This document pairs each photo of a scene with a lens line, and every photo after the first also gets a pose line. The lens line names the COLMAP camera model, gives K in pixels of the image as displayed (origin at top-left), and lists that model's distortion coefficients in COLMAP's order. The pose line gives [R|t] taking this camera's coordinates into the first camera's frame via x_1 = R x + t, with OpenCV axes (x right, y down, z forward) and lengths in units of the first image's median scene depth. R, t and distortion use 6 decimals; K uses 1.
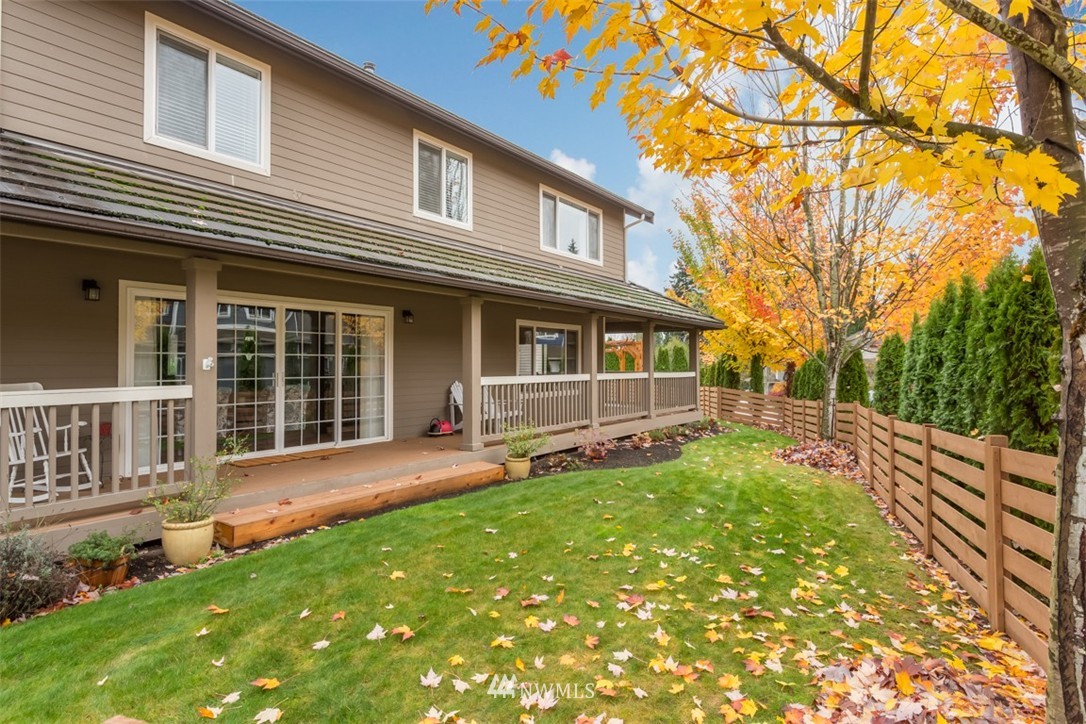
lens RADIAL K [[620.7, 0, 542.0], [0, 620.7, 362.6], [0, 0, 1]] dist [0.002356, 0.000149]
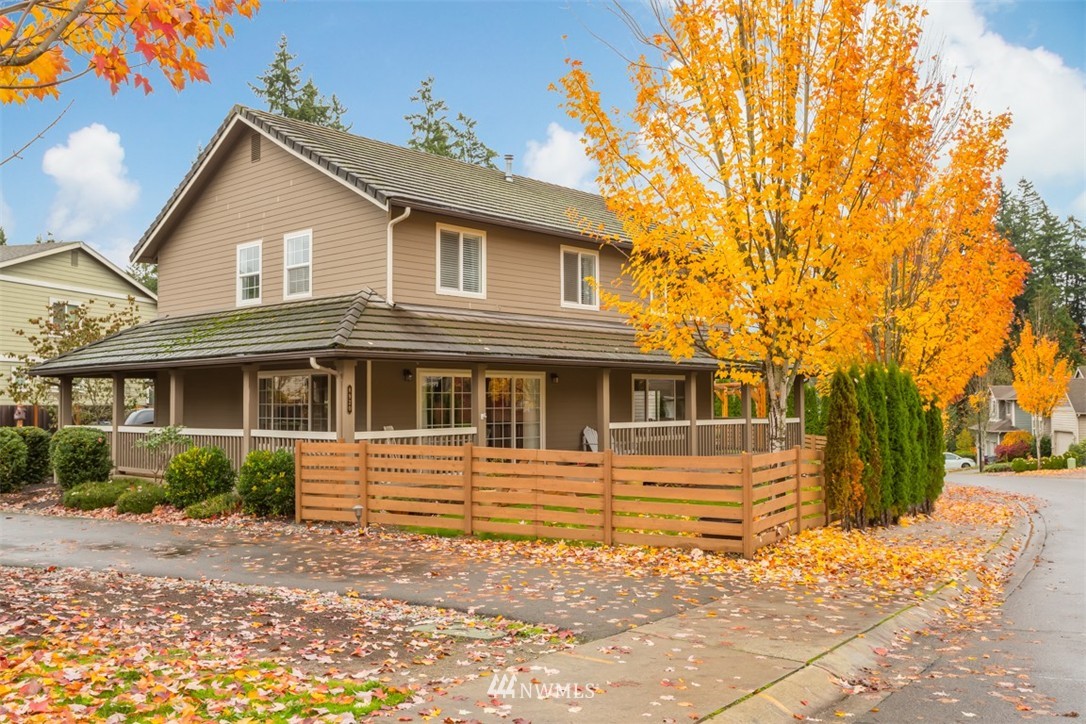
lens RADIAL K [[962.6, 0, 548.6], [0, 962.6, 363.1], [0, 0, 1]] dist [-0.018697, -0.002077]
pose [[0.993672, -0.006076, -0.112155, 0.007284], [0.001717, 0.999241, -0.038926, -0.024528], [0.112306, 0.038487, 0.992928, -1.056201]]
